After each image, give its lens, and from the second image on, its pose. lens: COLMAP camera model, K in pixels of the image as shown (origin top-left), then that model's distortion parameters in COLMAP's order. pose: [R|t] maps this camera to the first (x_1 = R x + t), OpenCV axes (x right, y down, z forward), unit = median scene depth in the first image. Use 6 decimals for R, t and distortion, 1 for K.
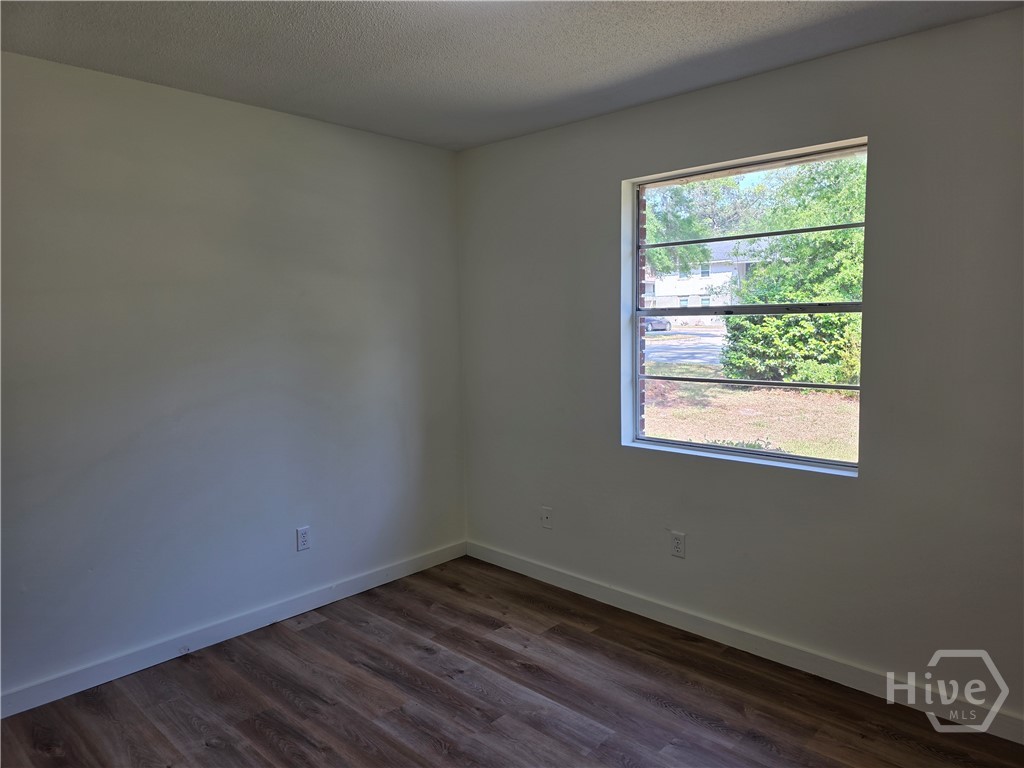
lens RADIAL K [[683.7, 0, 515.0], [0, 683.7, 380.3], [0, 0, 1]] dist [0.068002, -0.066375]
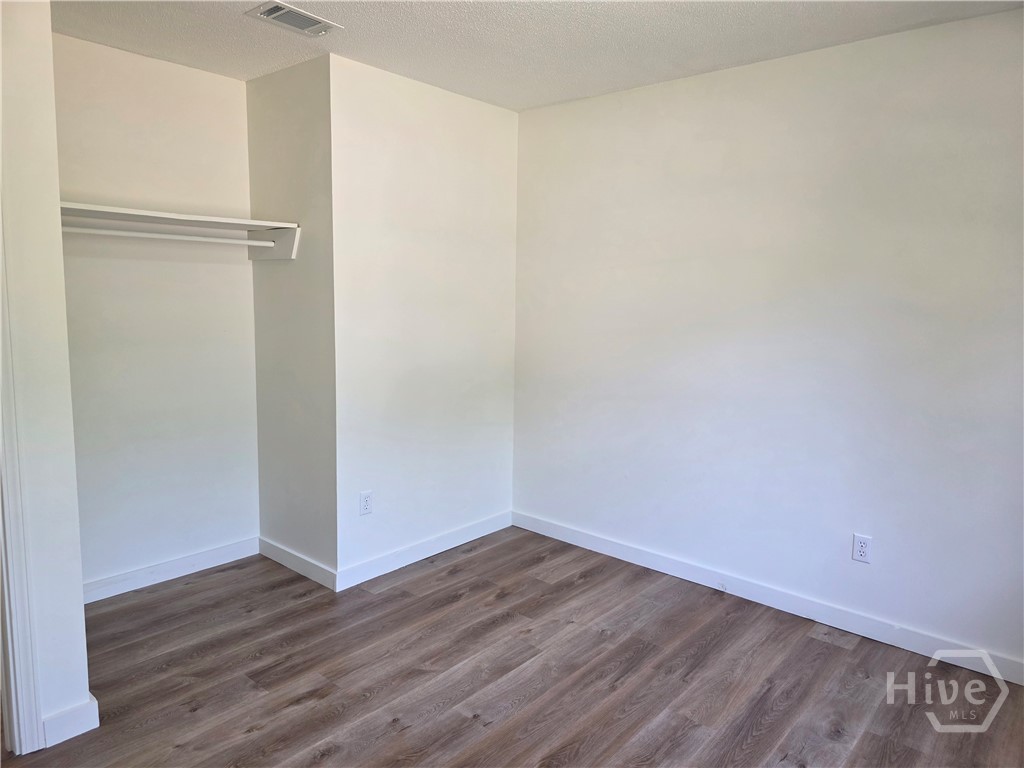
lens RADIAL K [[683.7, 0, 515.0], [0, 683.7, 380.3], [0, 0, 1]] dist [0.068002, -0.066375]
pose [[0.050292, 0.140150, -0.988852, 0.576375], [-0.113917, 0.984448, 0.133732, -0.044747], [0.992217, 0.105921, 0.065476, 0.605160]]
